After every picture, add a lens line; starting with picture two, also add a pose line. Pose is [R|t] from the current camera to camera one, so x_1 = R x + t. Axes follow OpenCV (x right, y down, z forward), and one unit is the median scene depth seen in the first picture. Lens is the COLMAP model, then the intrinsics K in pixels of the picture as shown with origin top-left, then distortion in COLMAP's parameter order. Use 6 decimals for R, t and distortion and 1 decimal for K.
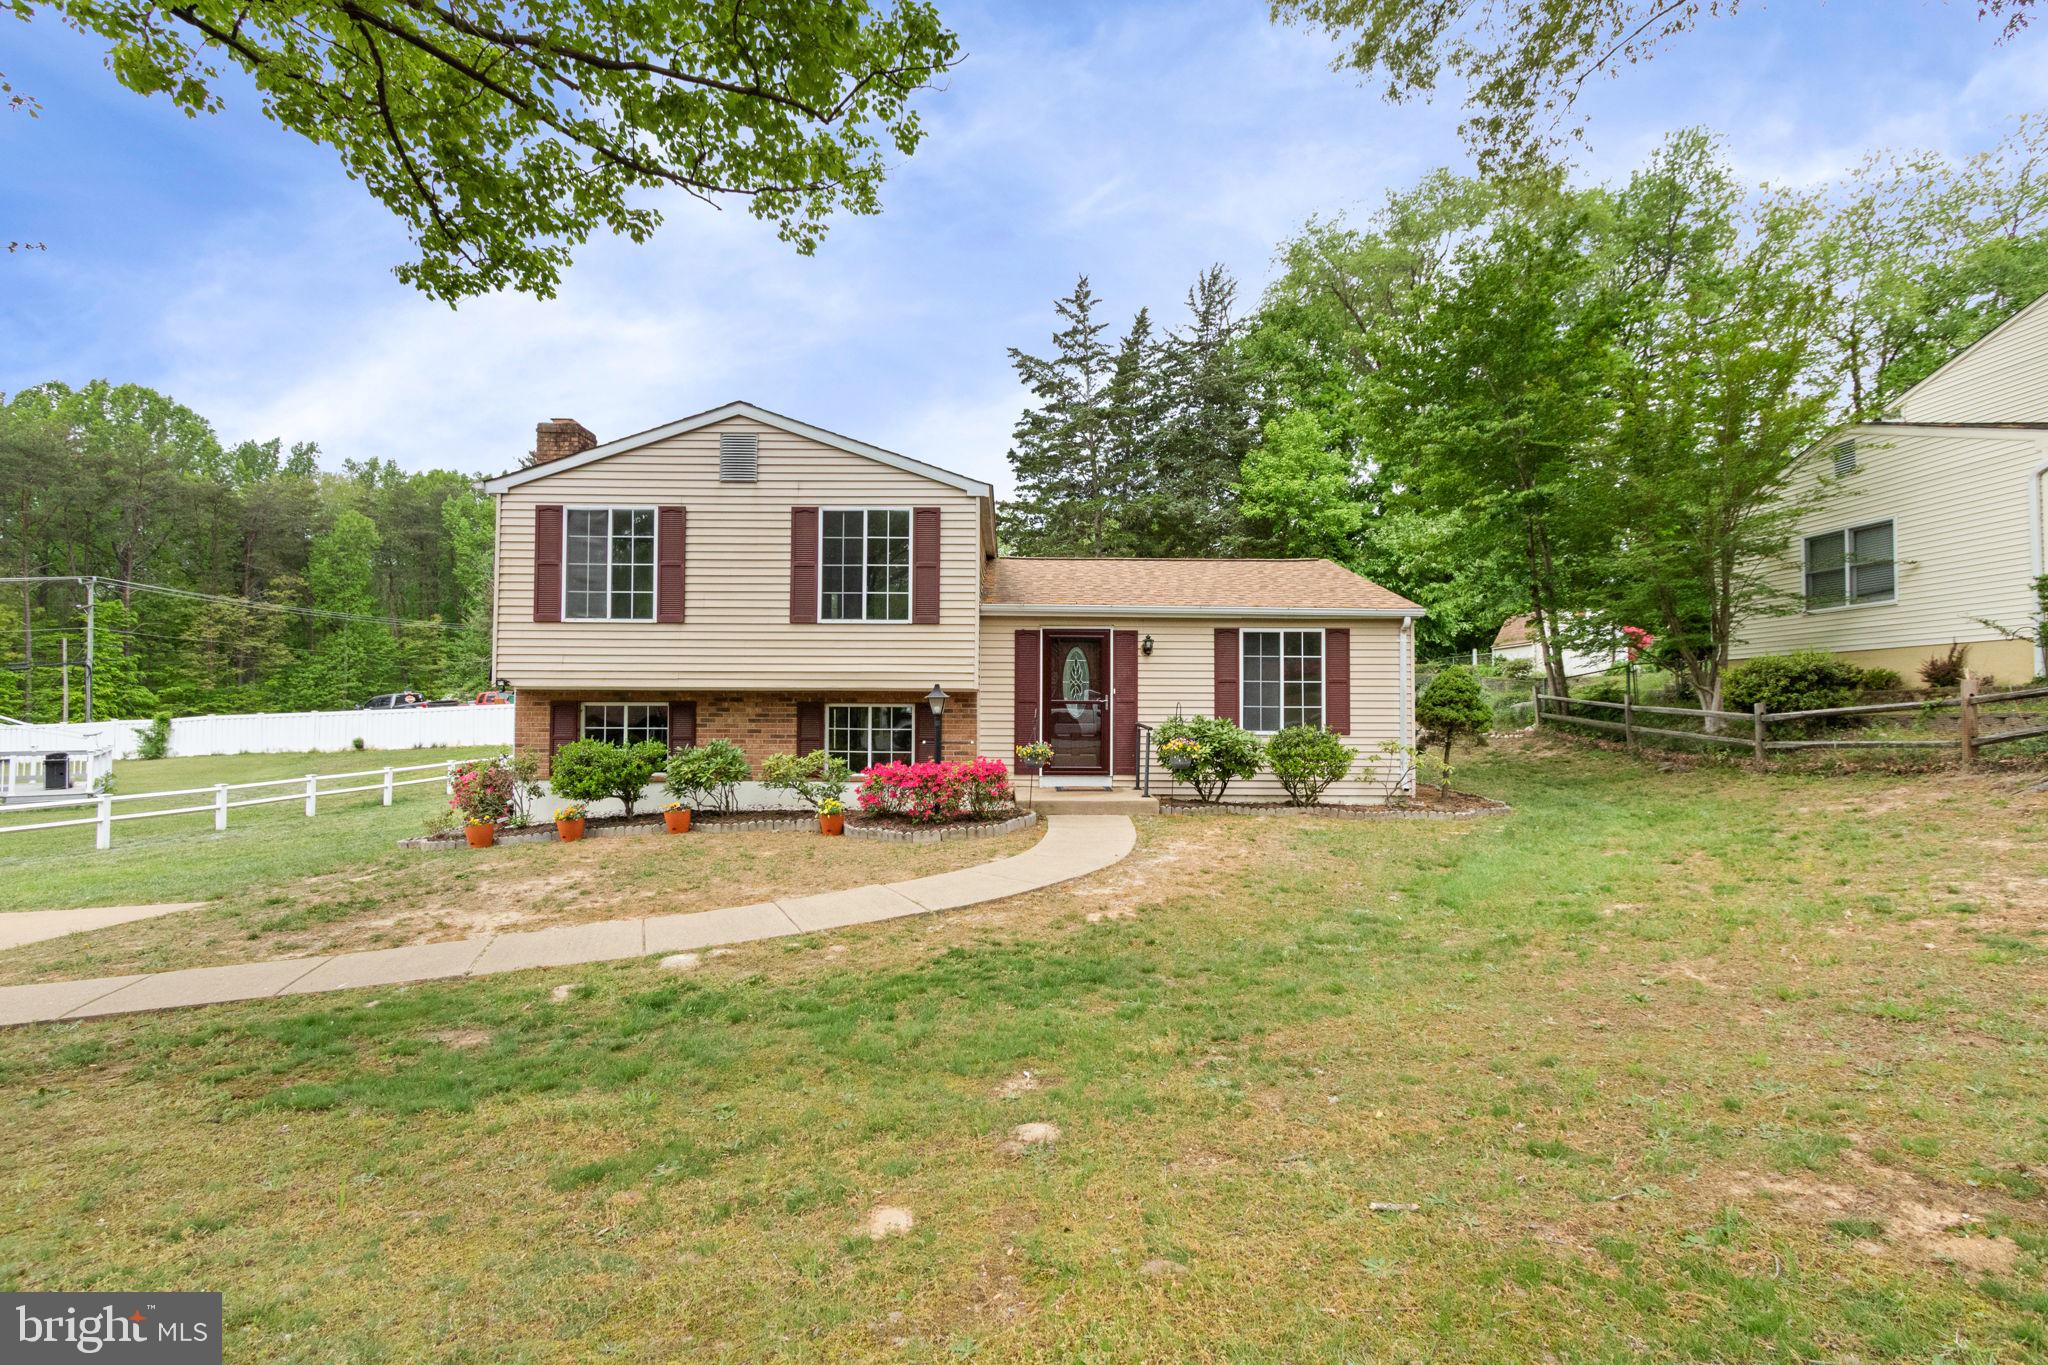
lens RADIAL K [[947.7, 0, 1017.2], [0, 947.7, 678.5], [0, 0, 1]] dist [0.010970, -0.001823]
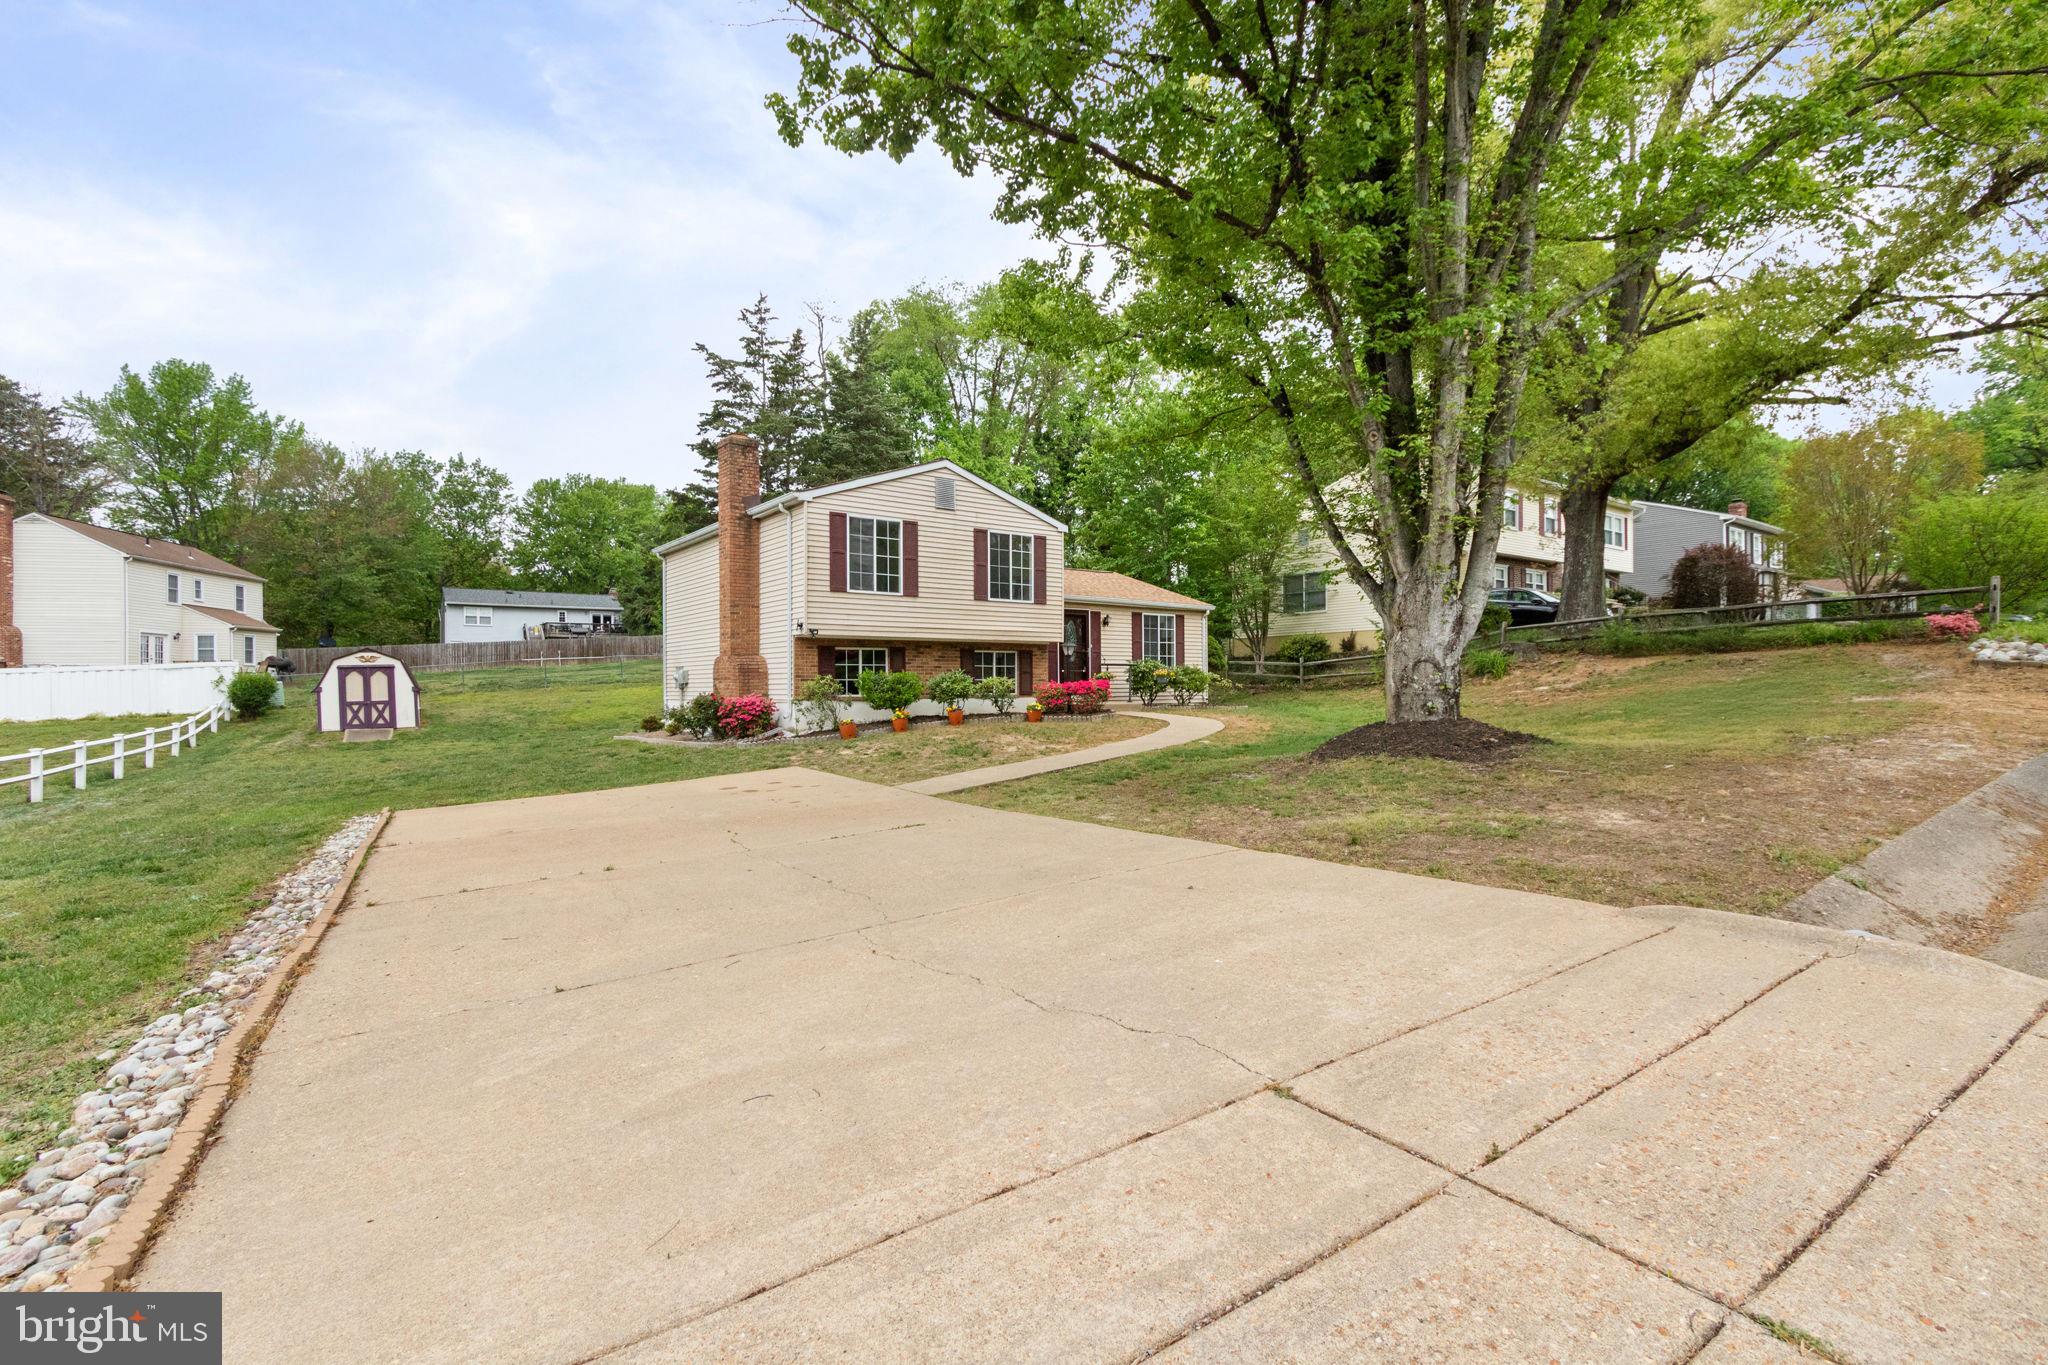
lens RADIAL K [[947.7, 0, 1017.2], [0, 947.7, 678.5], [0, 0, 1]] dist [0.010970, -0.001823]
pose [[0.802651, -0.003515, 0.596439, -1.124959], [-0.011292, 0.999714, 0.021087, 0.040696], [-0.596343, -0.023661, 0.802381, -0.347318]]
